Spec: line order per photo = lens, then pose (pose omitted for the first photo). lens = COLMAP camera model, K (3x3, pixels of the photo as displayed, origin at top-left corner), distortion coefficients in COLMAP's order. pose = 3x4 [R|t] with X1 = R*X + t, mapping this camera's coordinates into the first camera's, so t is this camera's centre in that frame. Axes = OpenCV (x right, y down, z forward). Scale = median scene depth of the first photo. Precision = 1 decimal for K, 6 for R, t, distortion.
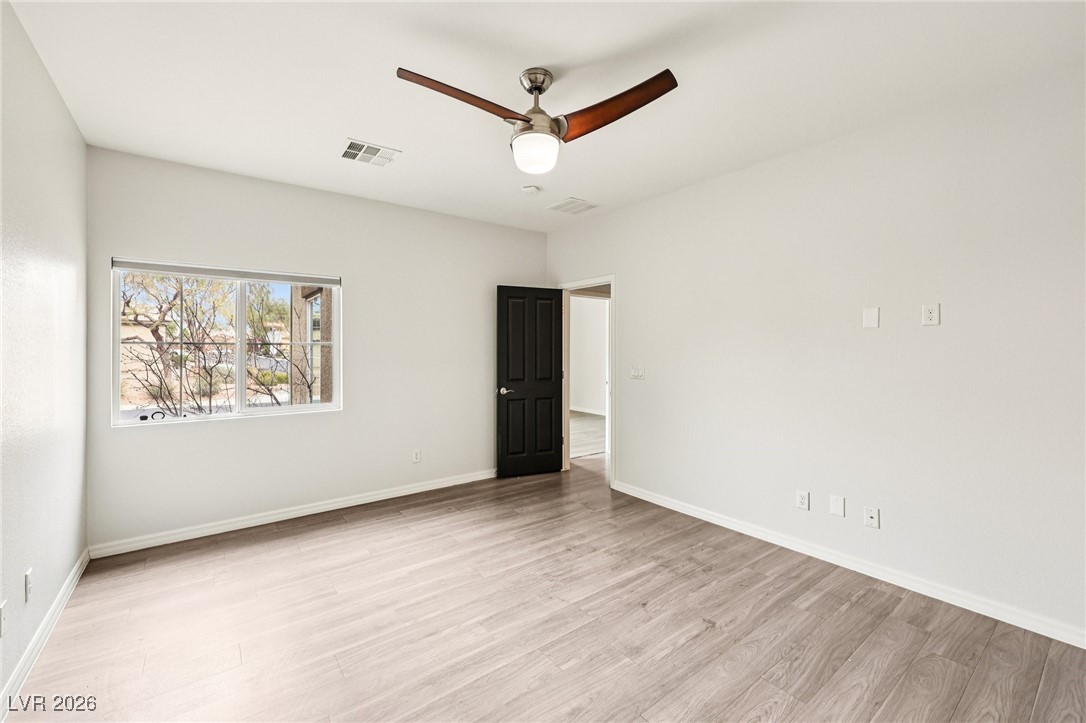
lens RADIAL K [[449.3, 0, 544.1], [0, 449.3, 353.0], [0, 0, 1]] dist [-0.001085, -0.000010]
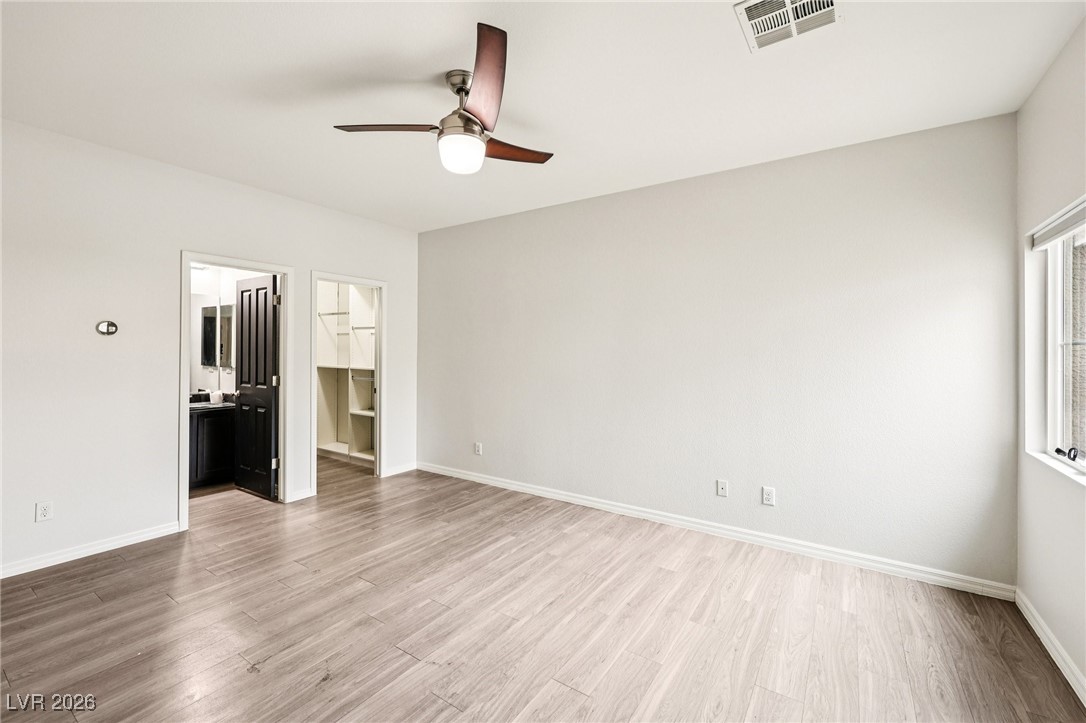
lens RADIAL K [[449.3, 0, 544.1], [0, 449.3, 353.0], [0, 0, 1]] dist [-0.001085, -0.000010]
pose [[-0.947144, -0.003629, -0.320787, 0.123853], [-0.007644, 0.999907, 0.011260, -0.012694], [0.320716, 0.013117, -0.947084, 1.976741]]
